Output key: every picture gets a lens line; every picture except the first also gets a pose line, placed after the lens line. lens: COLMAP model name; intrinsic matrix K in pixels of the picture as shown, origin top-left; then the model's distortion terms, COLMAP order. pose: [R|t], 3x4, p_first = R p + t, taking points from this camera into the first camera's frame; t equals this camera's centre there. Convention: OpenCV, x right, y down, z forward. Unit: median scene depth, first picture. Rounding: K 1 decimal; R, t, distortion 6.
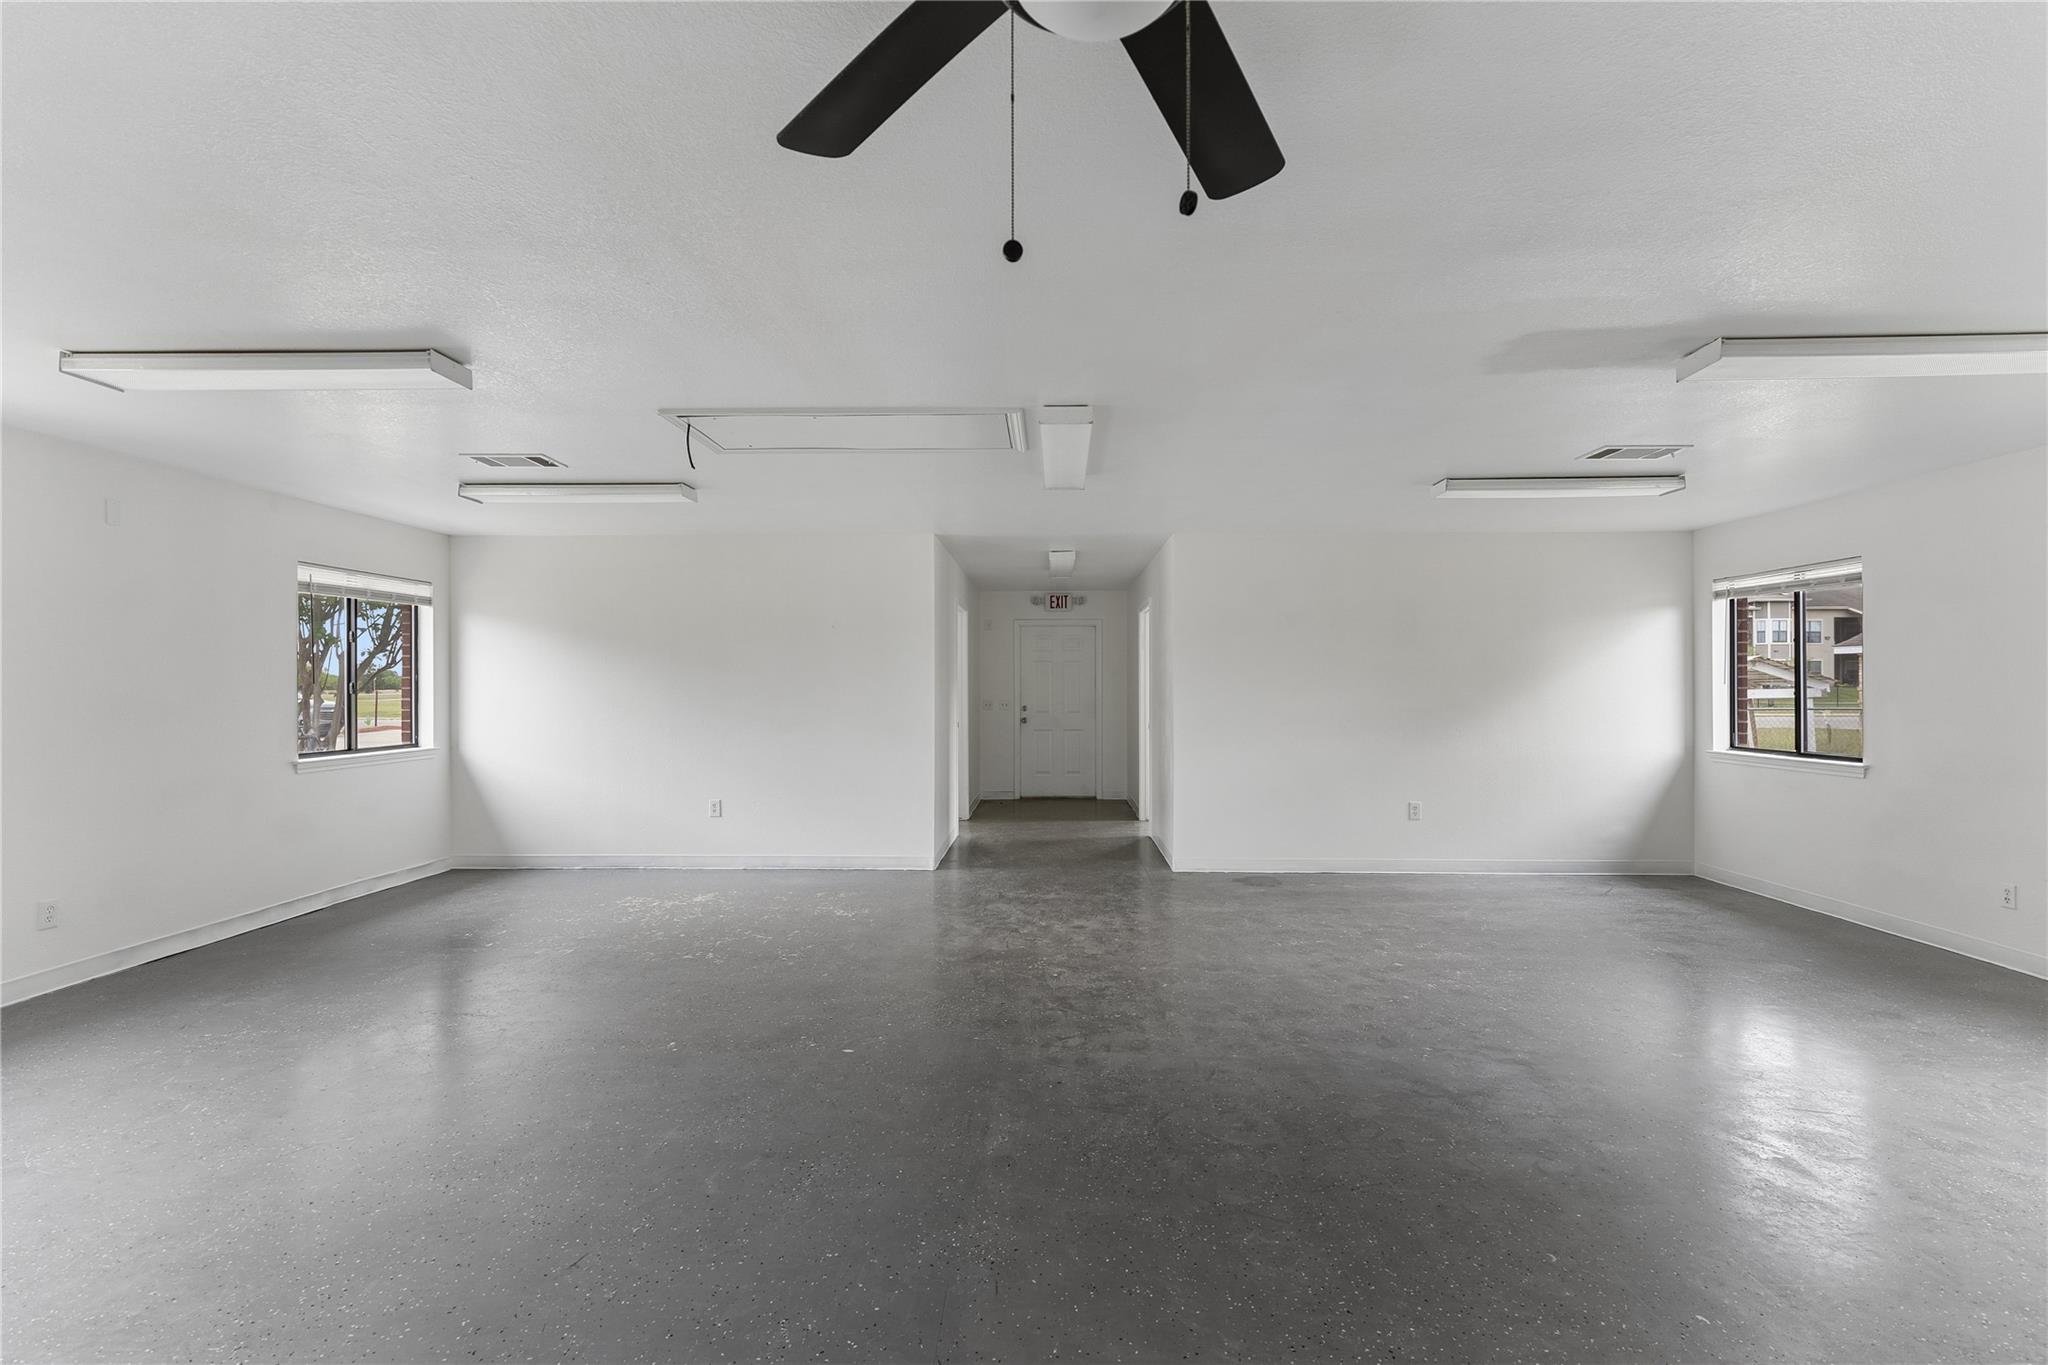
lens RADIAL K [[928.0, 0, 1028.8], [0, 928.0, 682.2], [0, 0, 1]] dist [0.003508, 0.000061]
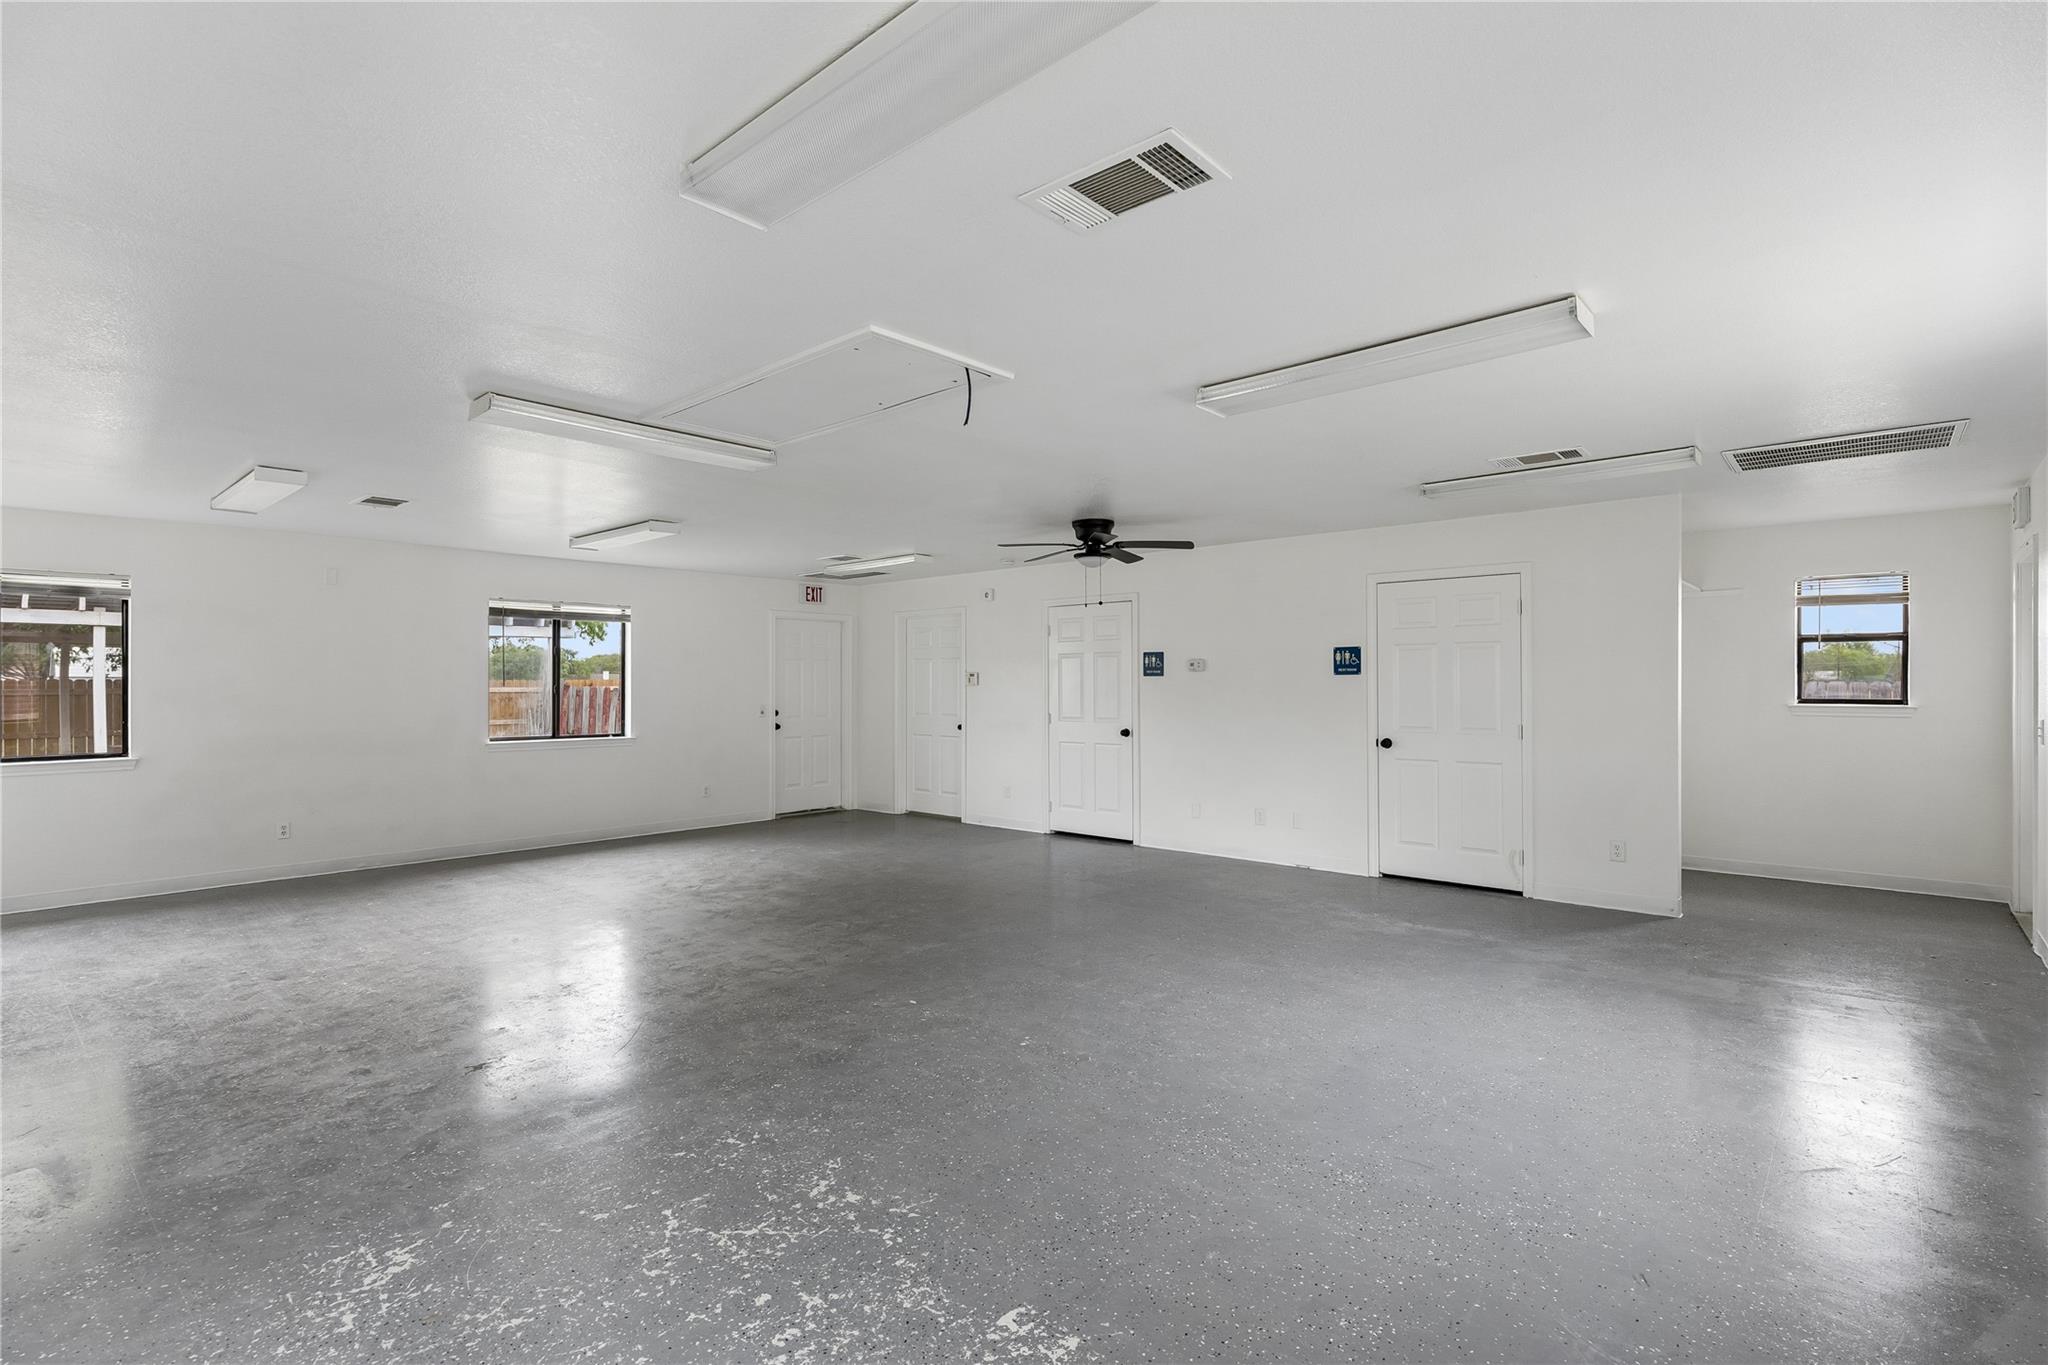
lens RADIAL K [[965.6, 0, 1032.6], [0, 965.6, 678.9], [0, 0, 1]] dist [-0.018052, -0.000586]
pose [[-0.772516, 0.007581, 0.634950, -0.960413], [0.001167, 0.999944, -0.010519, 0.006914], [-0.634994, -0.007385, -0.772481, 1.640966]]
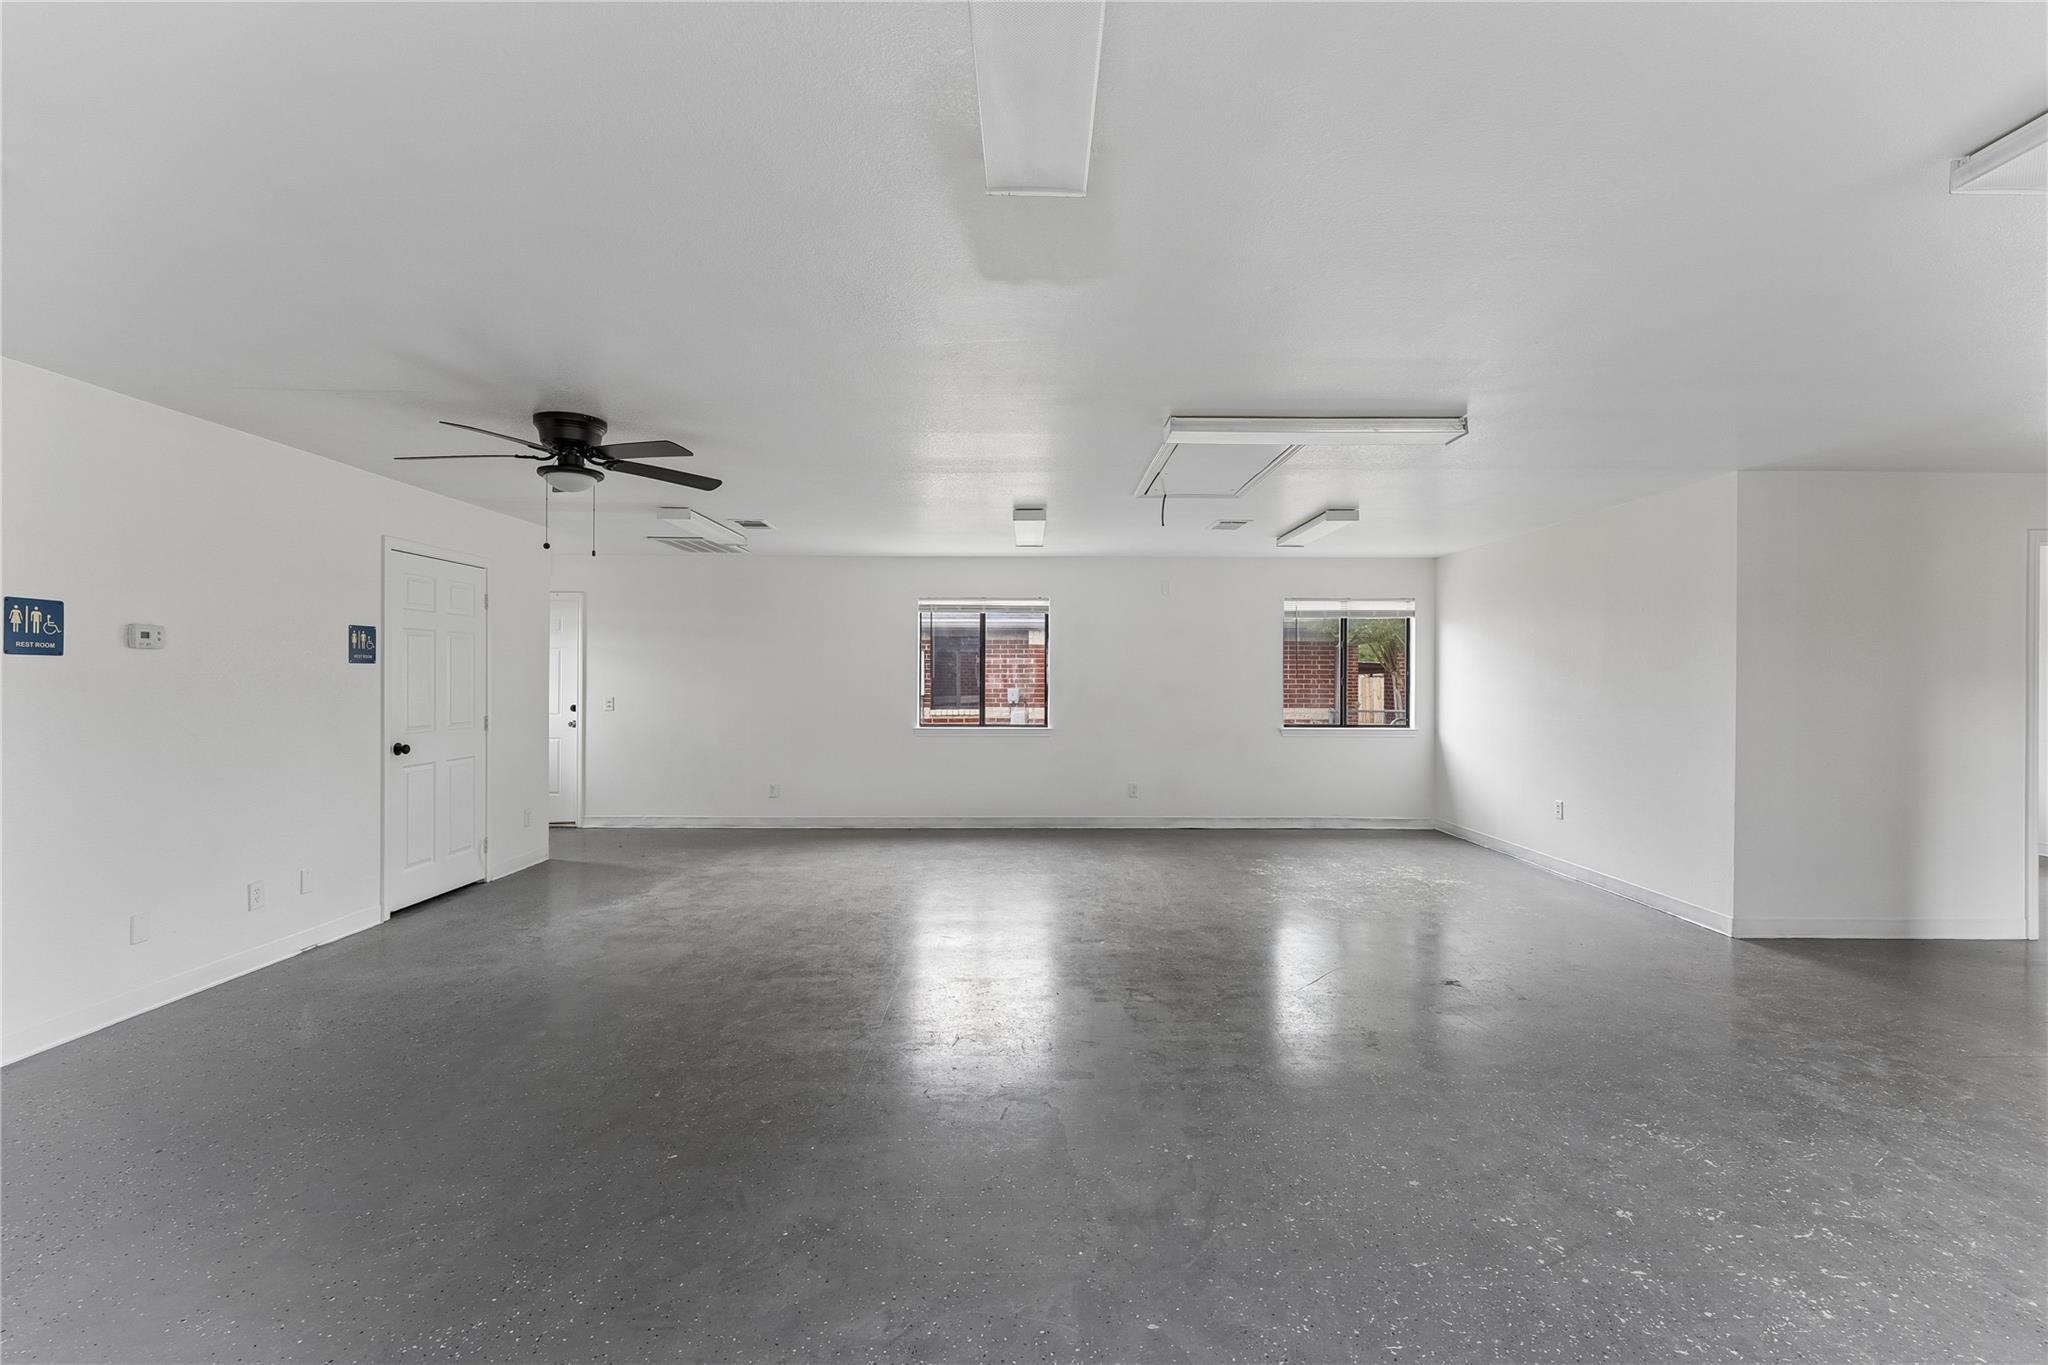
lens RADIAL K [[928.0, 0, 1028.8], [0, 928.0, 682.2], [0, 0, 1]] dist [0.003508, 0.000061]
pose [[0.039192, 0.007376, -0.999204, 1.065127], [-0.001372, 0.999972, 0.007328, -0.003348], [0.999231, 0.001084, 0.039201, 0.746986]]
